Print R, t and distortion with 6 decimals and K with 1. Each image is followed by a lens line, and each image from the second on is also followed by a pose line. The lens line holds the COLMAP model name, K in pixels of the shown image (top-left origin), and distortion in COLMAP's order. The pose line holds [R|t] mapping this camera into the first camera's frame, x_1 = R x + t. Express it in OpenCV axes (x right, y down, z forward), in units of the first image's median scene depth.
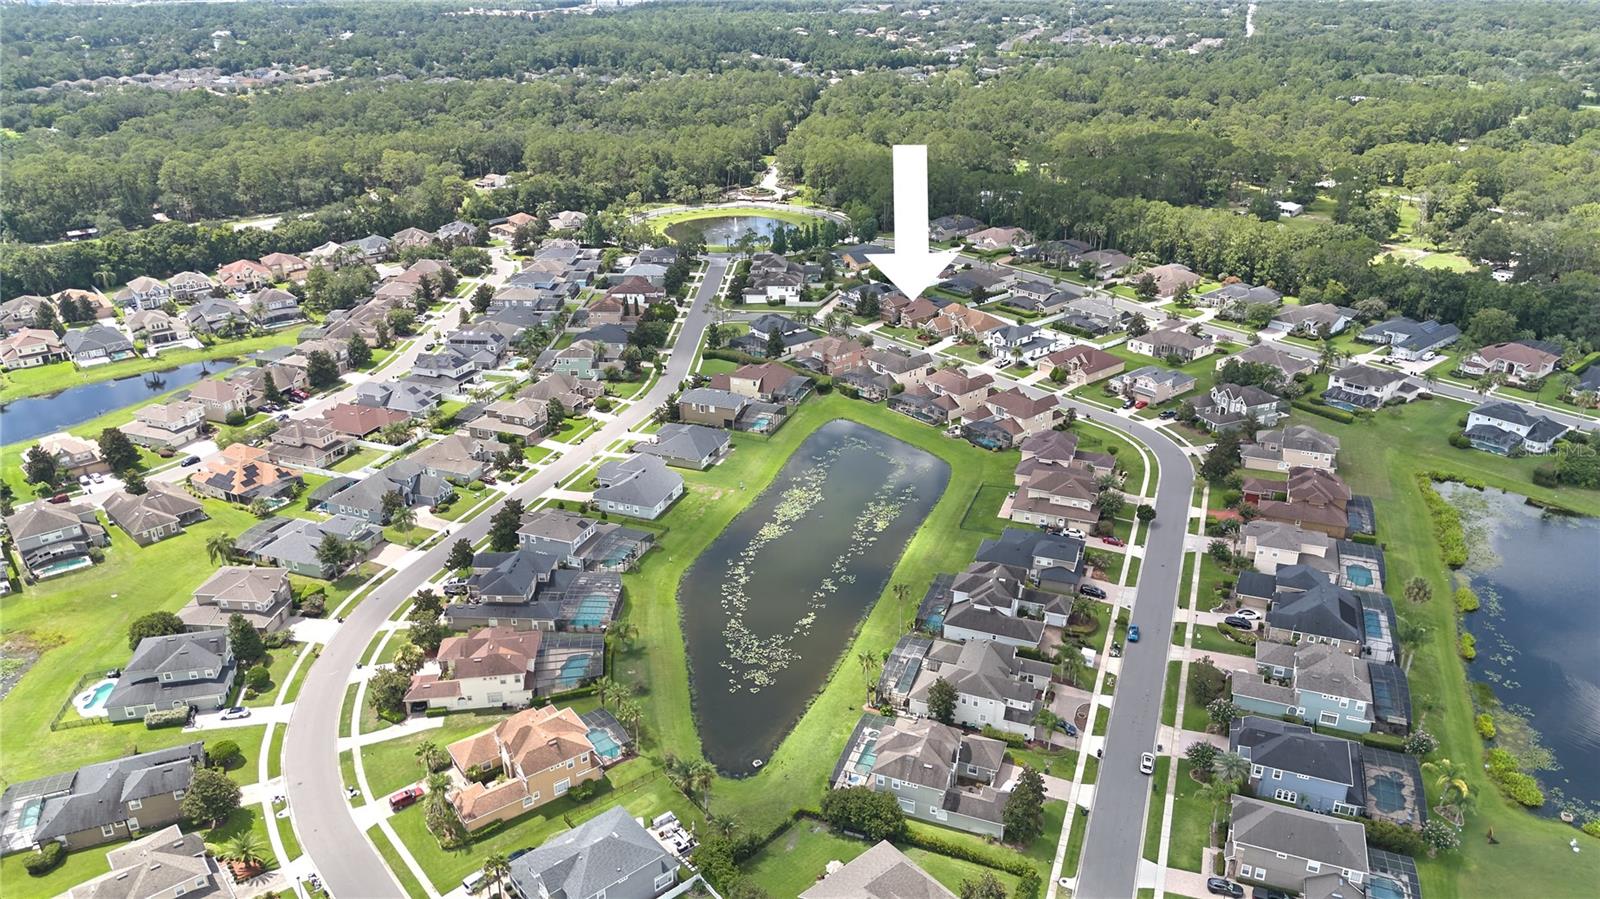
lens RADIAL K [[1137.6, 0, 797.2], [0, 1137.6, 449.3], [0, 0, 1]] dist [0.014875, 0.002451]
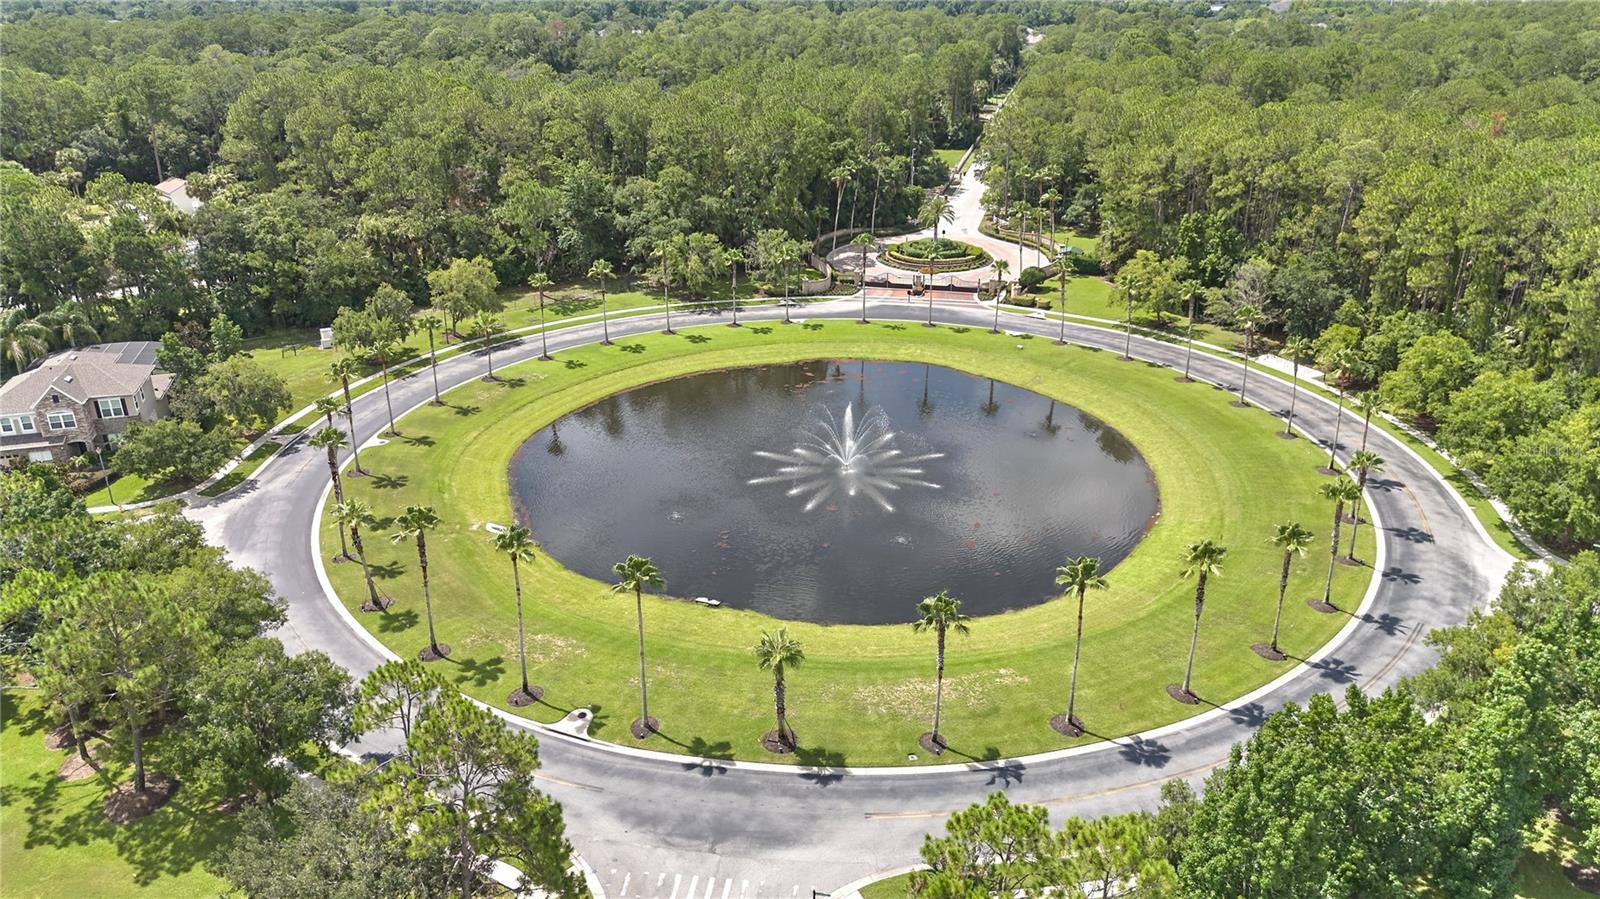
lens RADIAL K [[1137.6, 0, 802.5], [0, 1137.6, 448.7], [0, 0, 1]] dist [0.014875, 0.002451]
pose [[0.994071, 0.040005, -0.101105, -0.037289], [-0.041463, 0.999064, -0.012362, -0.173214], [0.100516, 0.016481, 0.994799, 0.712594]]
